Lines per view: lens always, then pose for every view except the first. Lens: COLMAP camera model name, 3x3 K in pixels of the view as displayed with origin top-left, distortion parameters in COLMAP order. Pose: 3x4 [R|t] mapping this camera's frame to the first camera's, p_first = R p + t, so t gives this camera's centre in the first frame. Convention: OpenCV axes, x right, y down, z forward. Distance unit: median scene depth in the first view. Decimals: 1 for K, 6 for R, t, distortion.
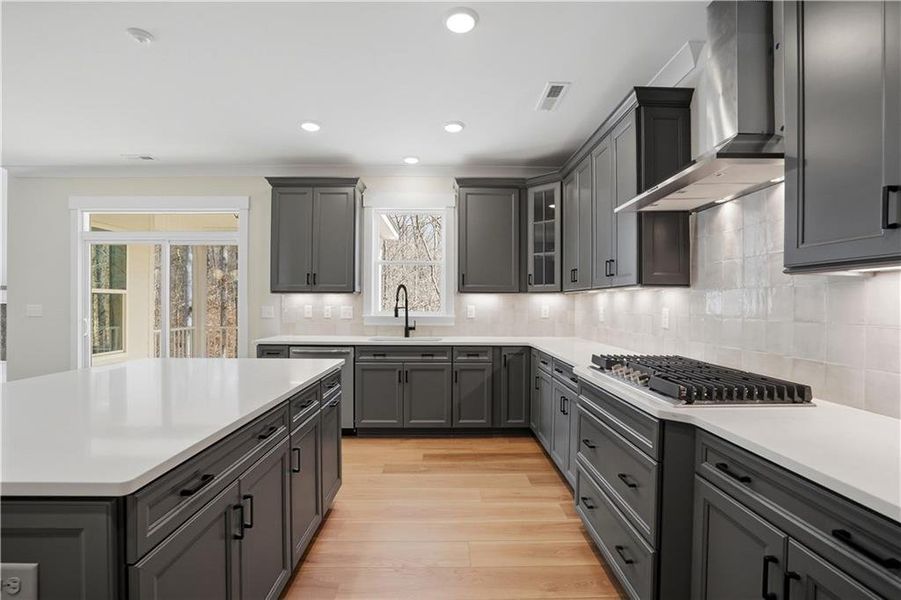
lens RADIAL K [[424.9, 0, 444.6], [0, 424.9, 300.1], [0, 0, 1]] dist [-0.035768, 0.002449]
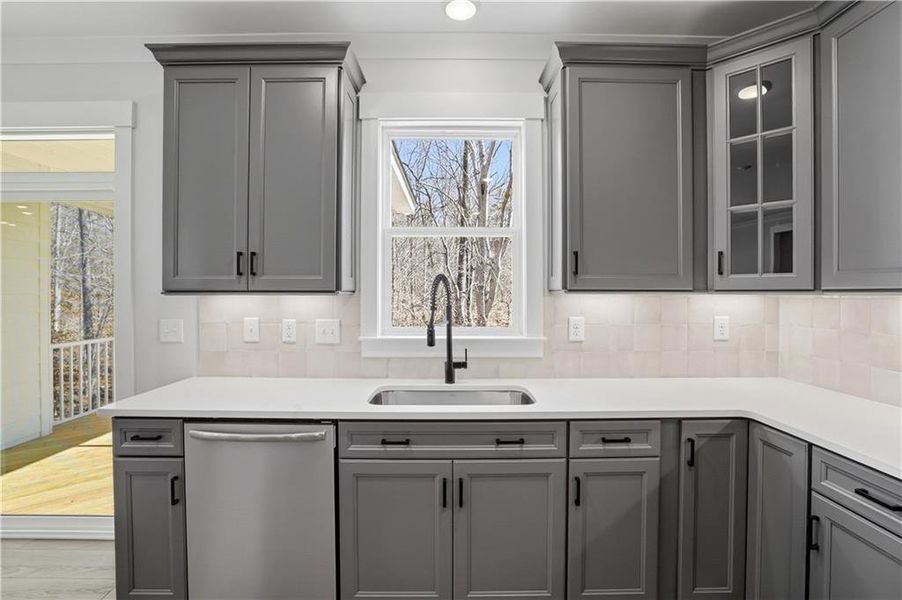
lens RADIAL K [[425.3, 0, 452.6], [0, 425.3, 295.8], [0, 0, 1]] dist [-0.035768, 0.002449]
pose [[0.999990, -0.004130, -0.001431, -0.088898], [0.004147, 0.999916, 0.012258, -0.019288], [0.001380, -0.012263, 0.999924, 0.539543]]
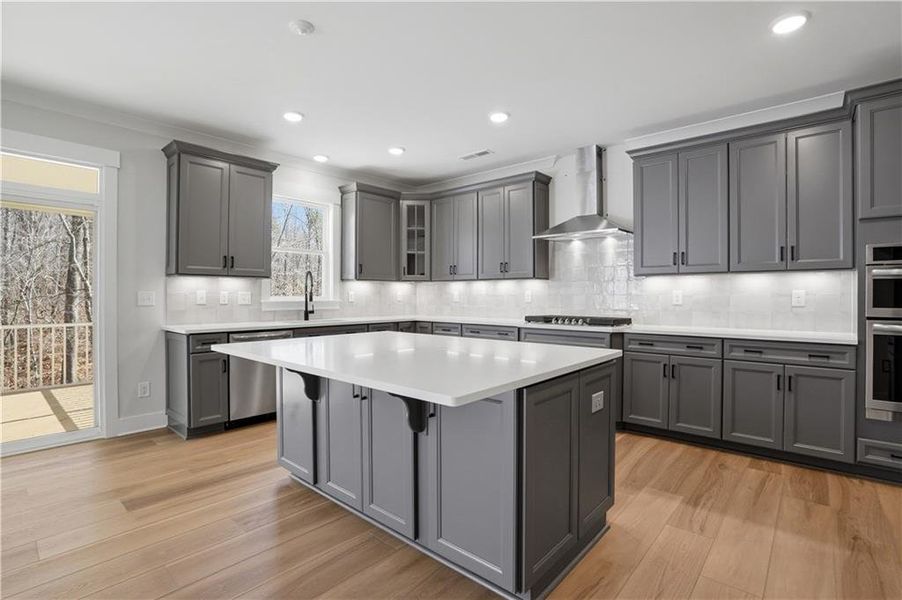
lens RADIAL K [[425.3, 0, 446.2], [0, 425.3, 294.5], [0, 0, 1]] dist [-0.035768, 0.002449]
pose [[0.675224, -0.002602, 0.737608, -0.673171], [-0.004495, 0.999961, 0.007642, 0.012868], [-0.737599, -0.008475, 0.675186, 0.018644]]
